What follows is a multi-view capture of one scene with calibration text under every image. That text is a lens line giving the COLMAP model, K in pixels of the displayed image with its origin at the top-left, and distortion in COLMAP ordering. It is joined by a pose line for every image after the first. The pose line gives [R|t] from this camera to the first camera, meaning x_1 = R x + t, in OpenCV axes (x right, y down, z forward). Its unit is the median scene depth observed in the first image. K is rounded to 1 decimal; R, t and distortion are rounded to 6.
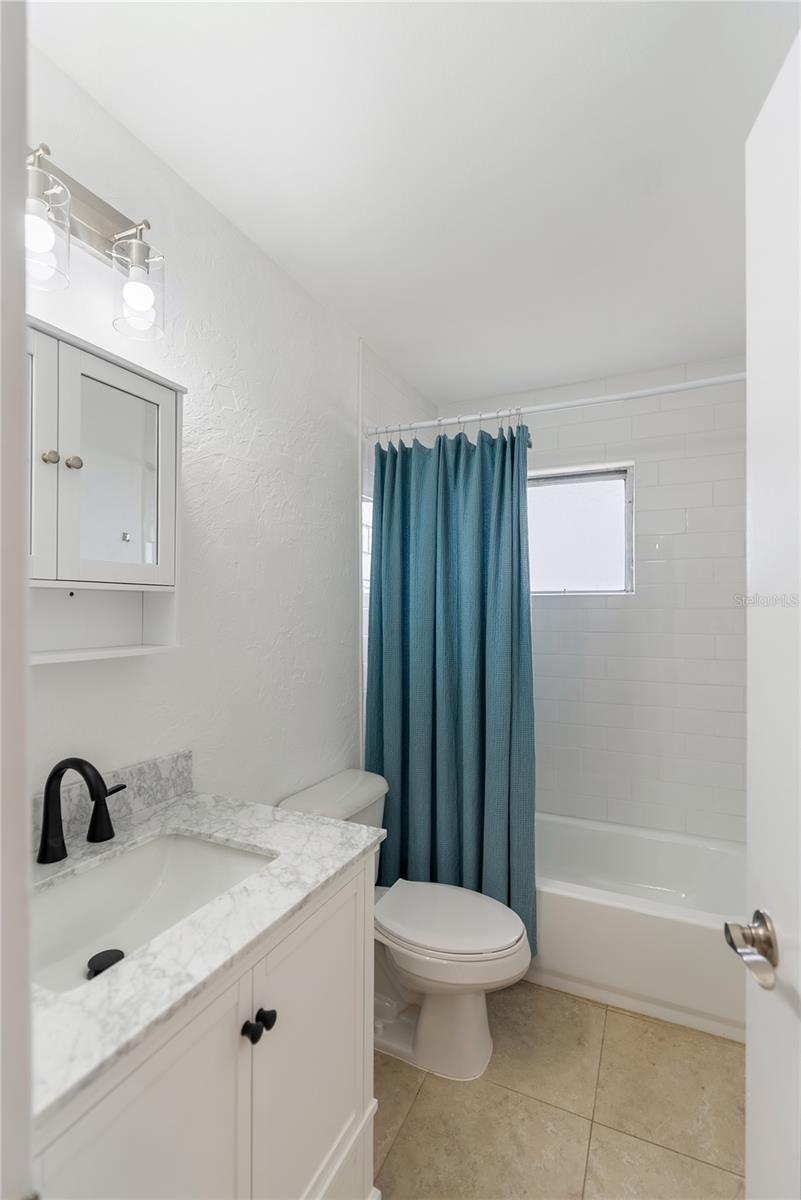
lens RADIAL K [[552.6, 0, 400.6], [0, 552.6, 603.6], [0, 0, 1]] dist [-0.007901, 0.002632]
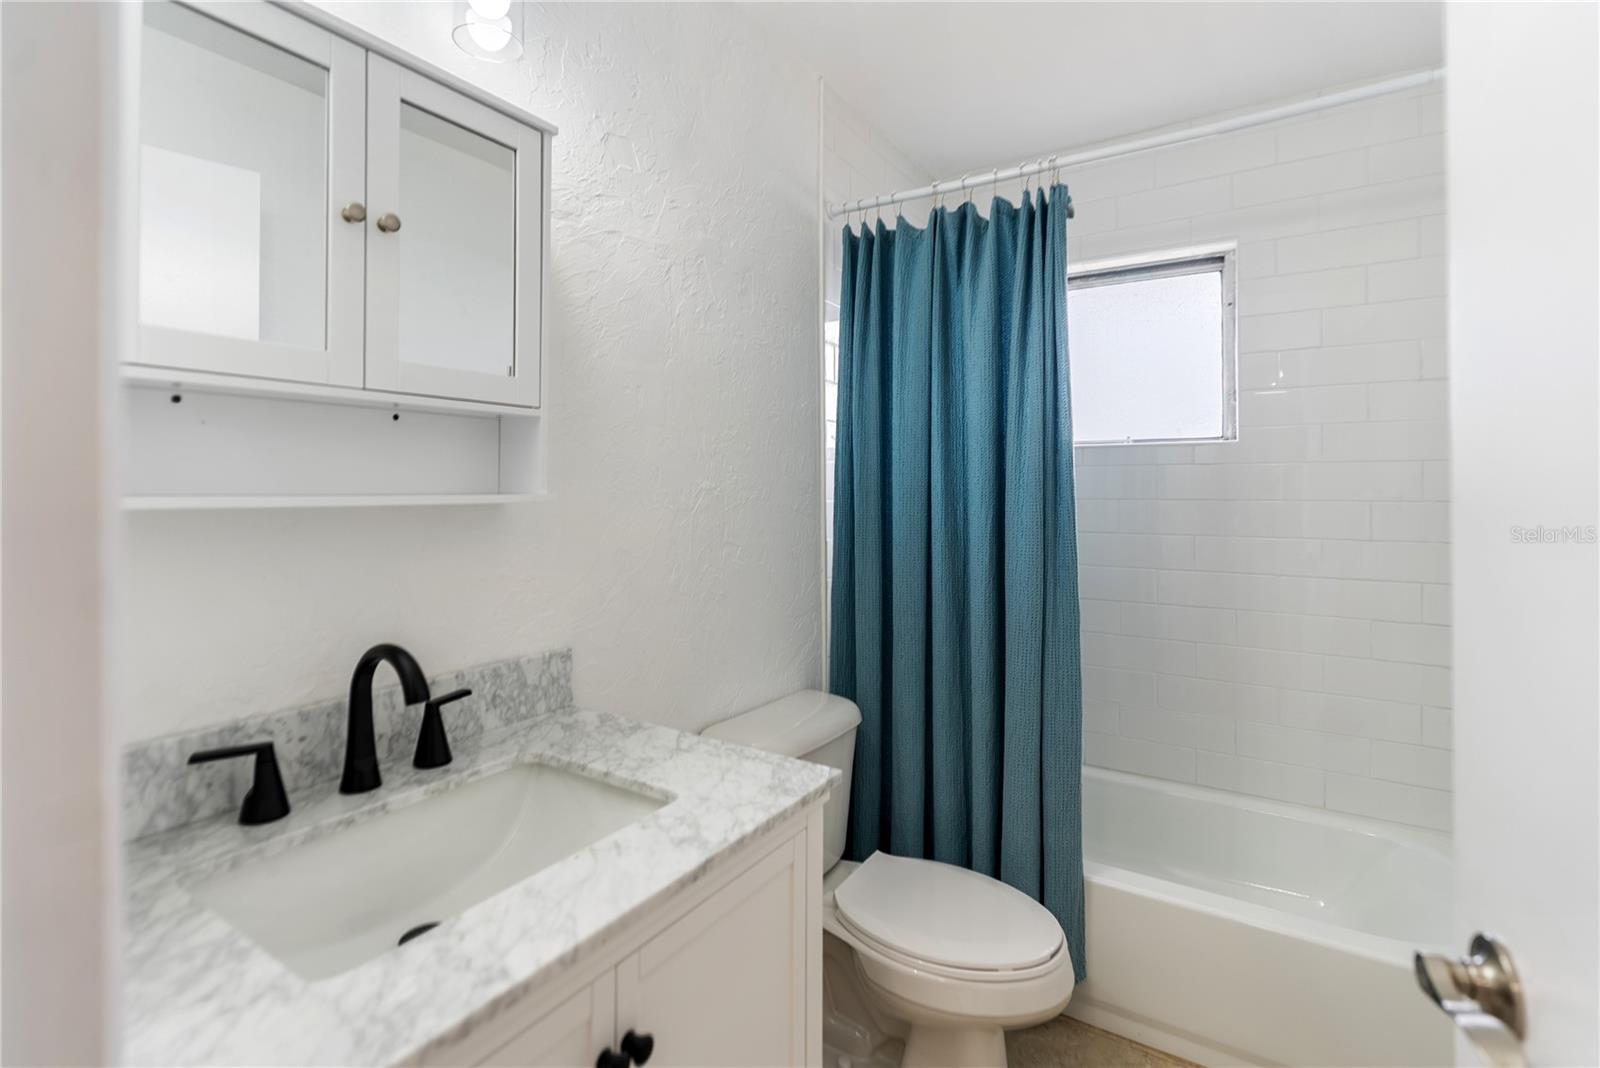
lens RADIAL K [[736.8, 0, 808.2], [0, 736.8, 481.6], [0, 0, 1]] dist [-0.007901, 0.002632]
pose [[0.991930, -0.003733, -0.126734, 0.034251], [0.002740, 0.999964, -0.008003, 0.051273], [0.126760, 0.007592, 0.991904, 0.086874]]
